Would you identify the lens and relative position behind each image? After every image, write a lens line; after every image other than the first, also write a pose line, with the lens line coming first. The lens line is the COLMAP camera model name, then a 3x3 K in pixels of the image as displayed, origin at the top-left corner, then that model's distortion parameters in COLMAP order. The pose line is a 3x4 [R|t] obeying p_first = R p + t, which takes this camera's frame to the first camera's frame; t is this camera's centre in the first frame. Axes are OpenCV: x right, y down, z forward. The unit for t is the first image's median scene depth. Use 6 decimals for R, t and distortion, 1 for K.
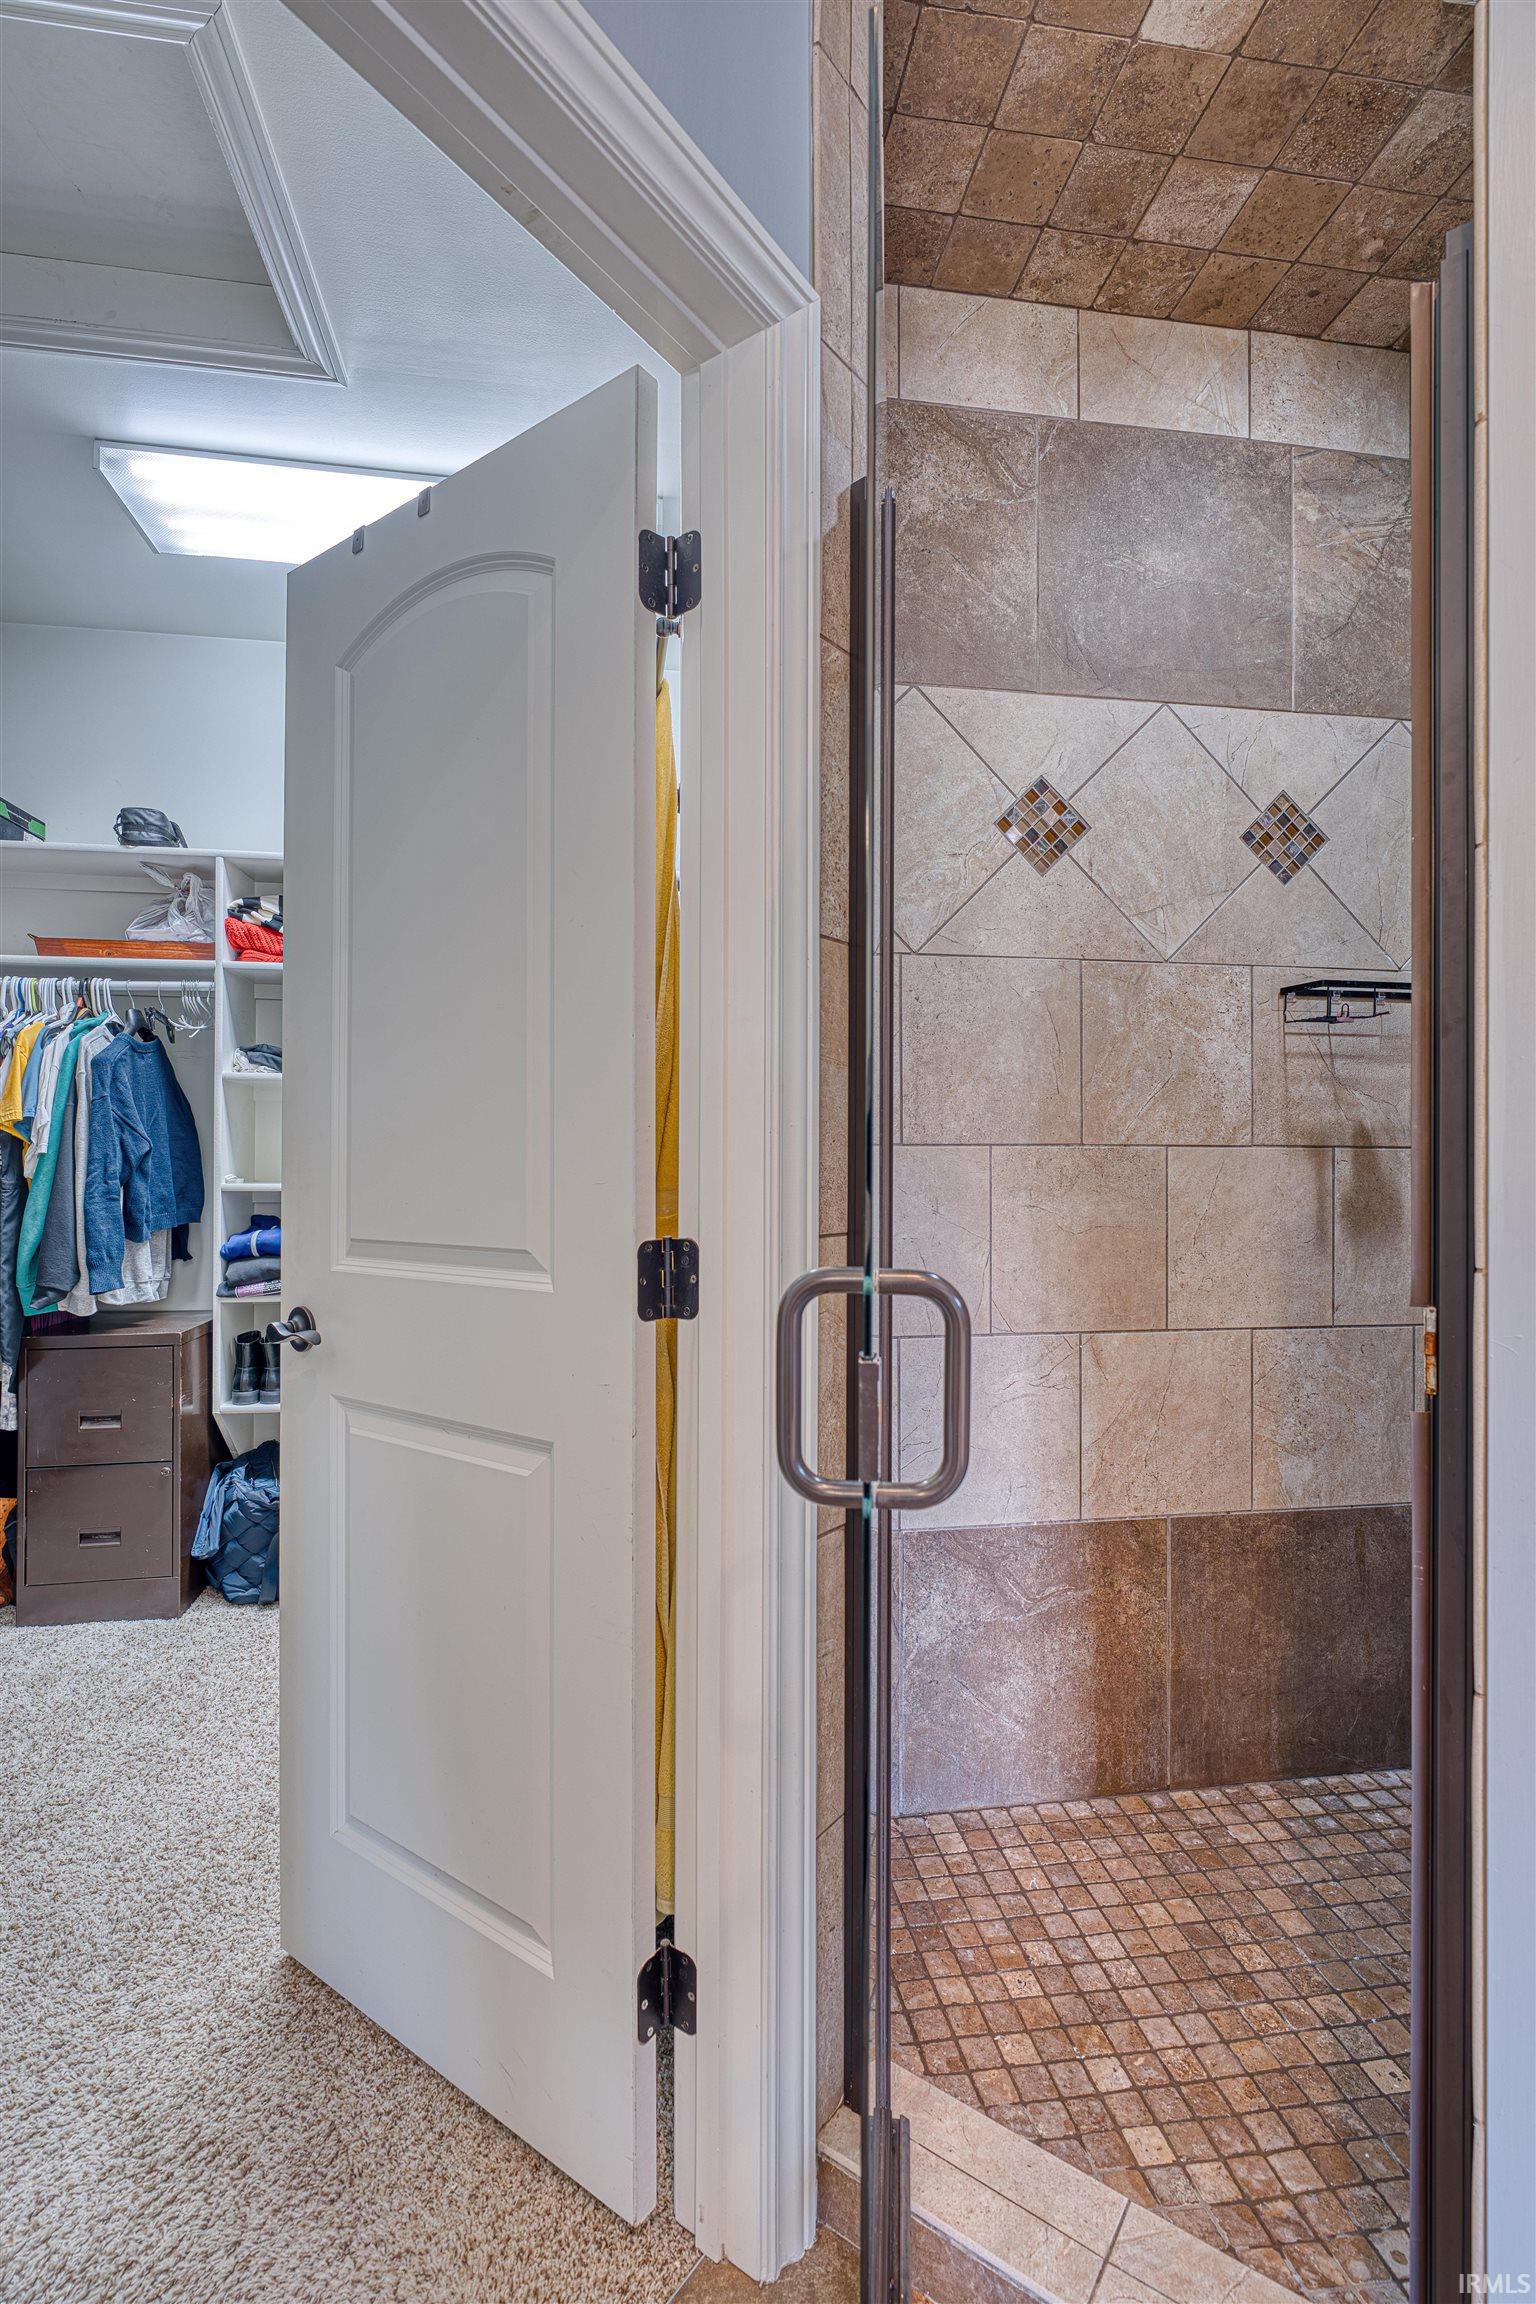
lens RADIAL K [[1058.8, 0, 768.1], [0, 1058.8, 1157.1], [0, 0, 1]] dist [-0.002002, 0.000023]
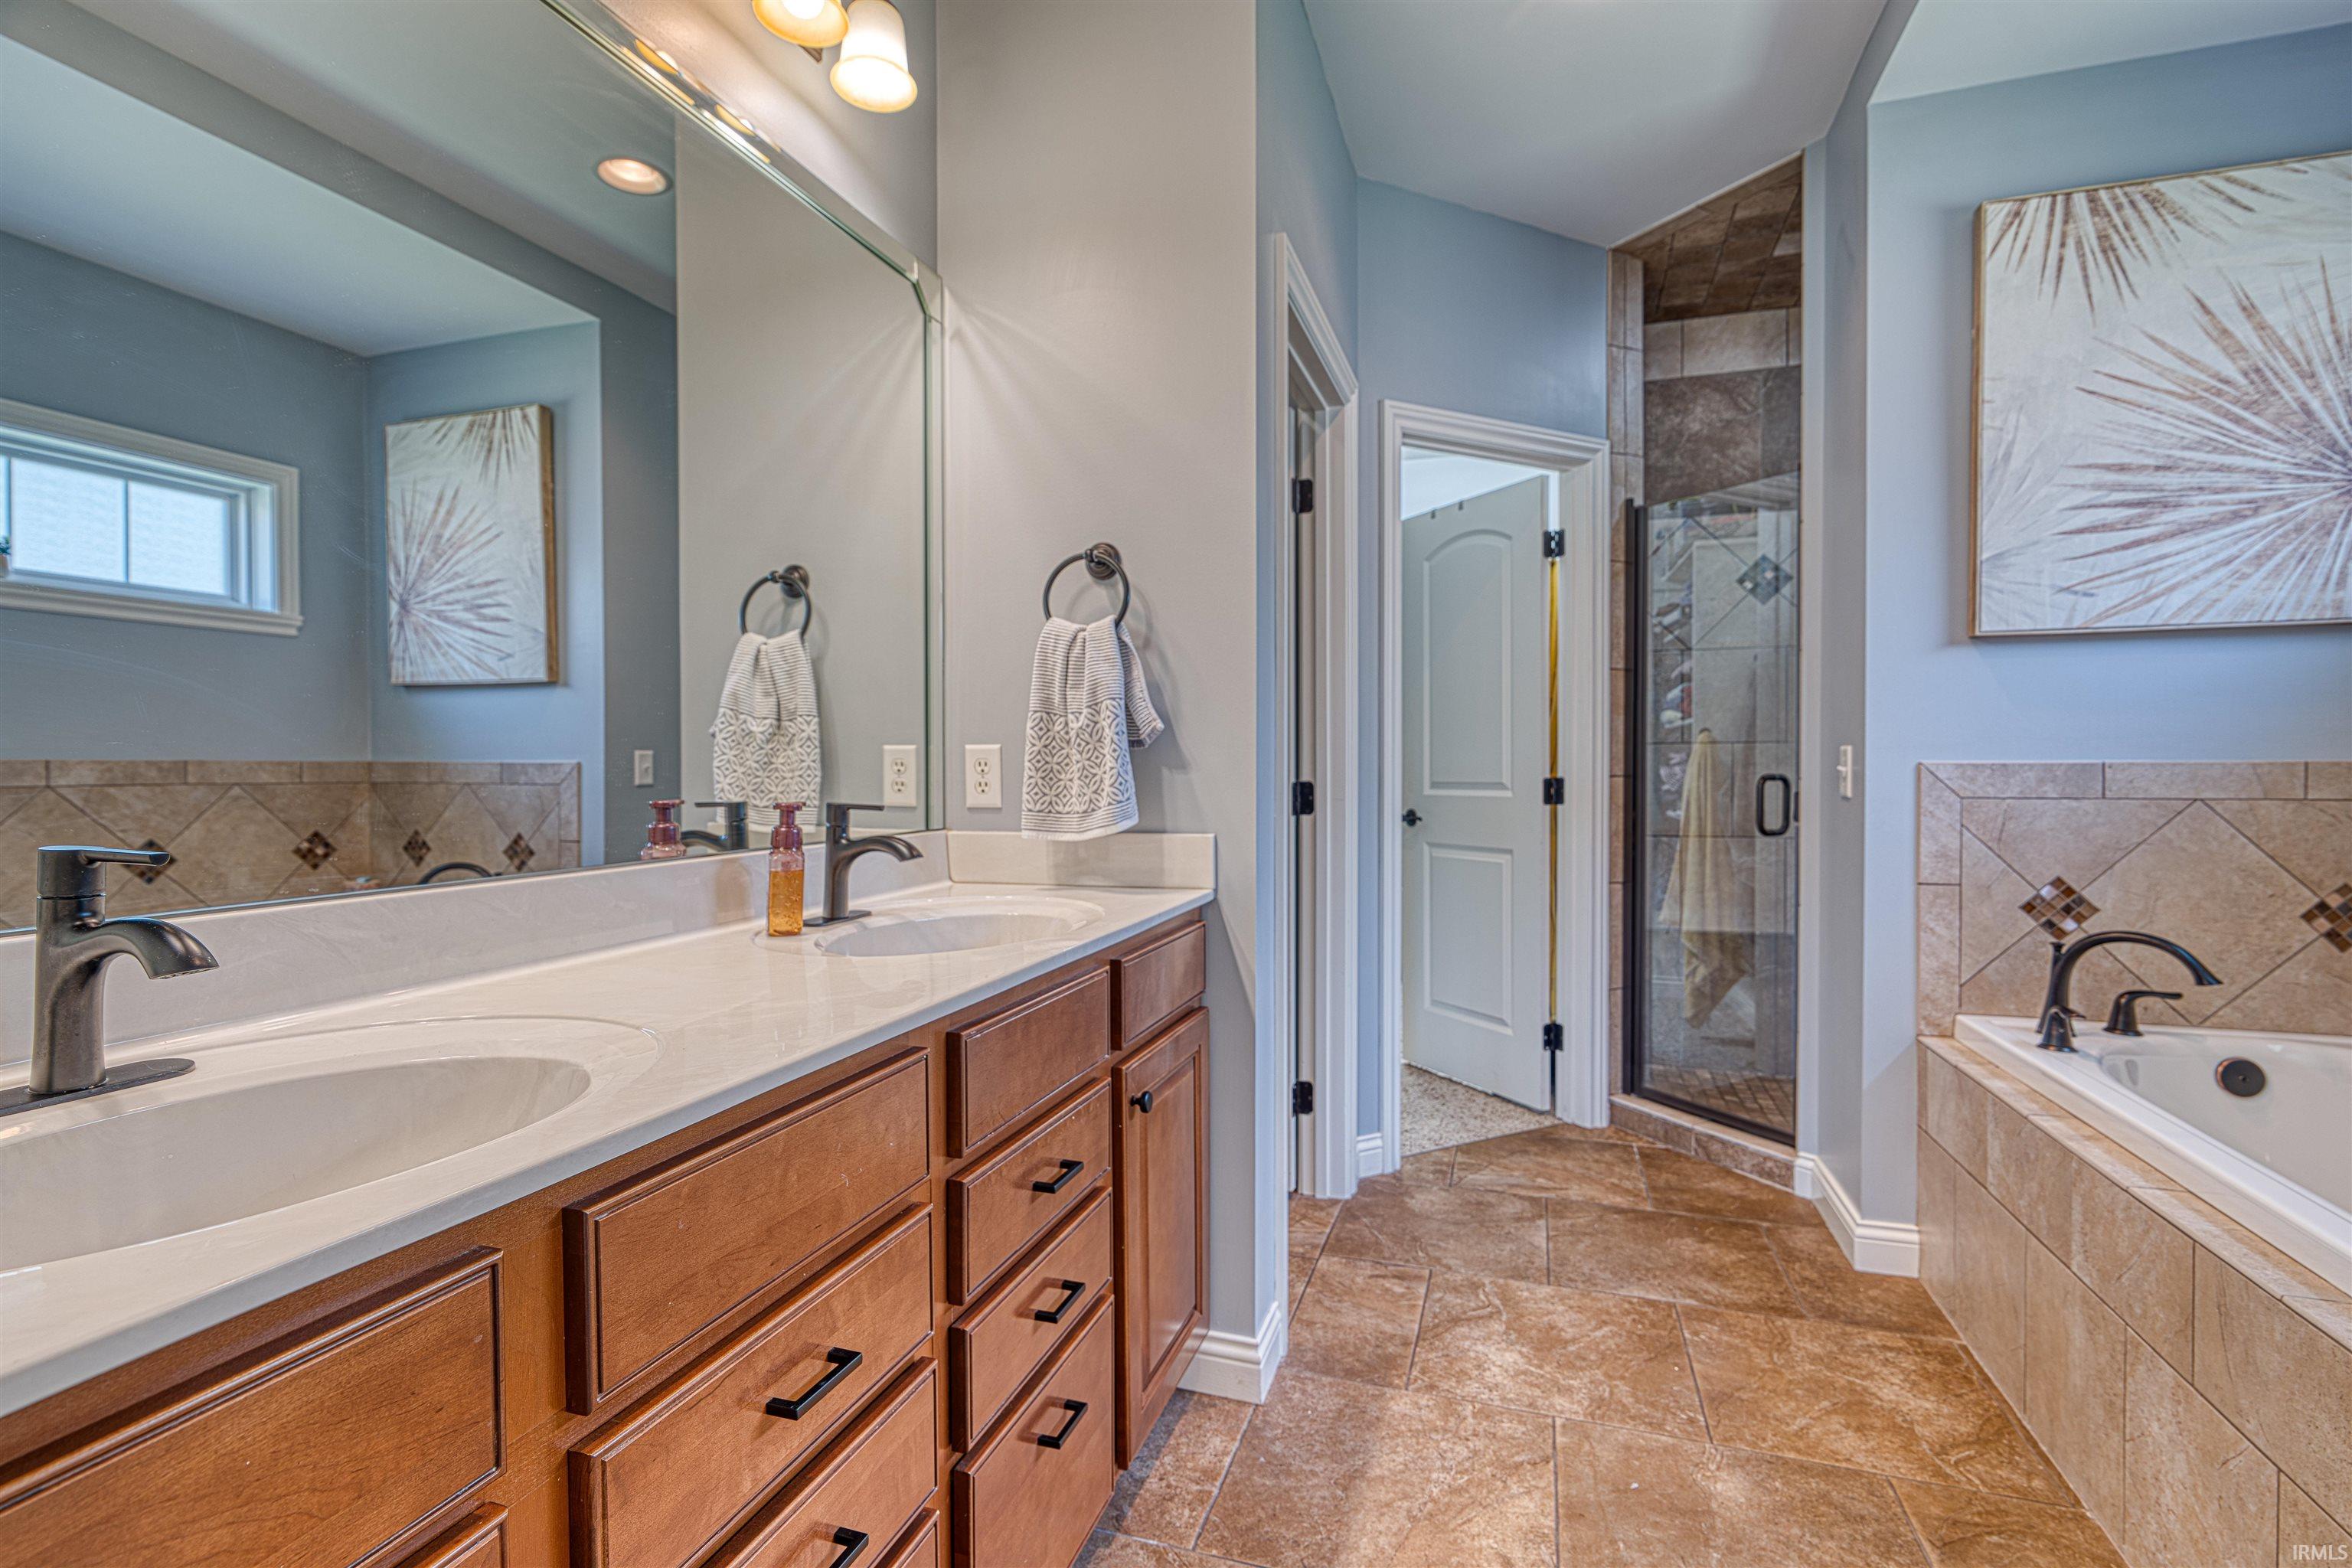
lens RADIAL K [[1080.9, 0, 1179.9], [0, 1080.9, 779.2], [0, 0, 1]] dist [-0.002002, 0.000023]
pose [[0.888047, 0.002480, -0.459746, 0.222163], [0.006615, 0.999813, 0.018170, 0.014007], [0.459706, -0.019177, 0.887864, -1.304806]]
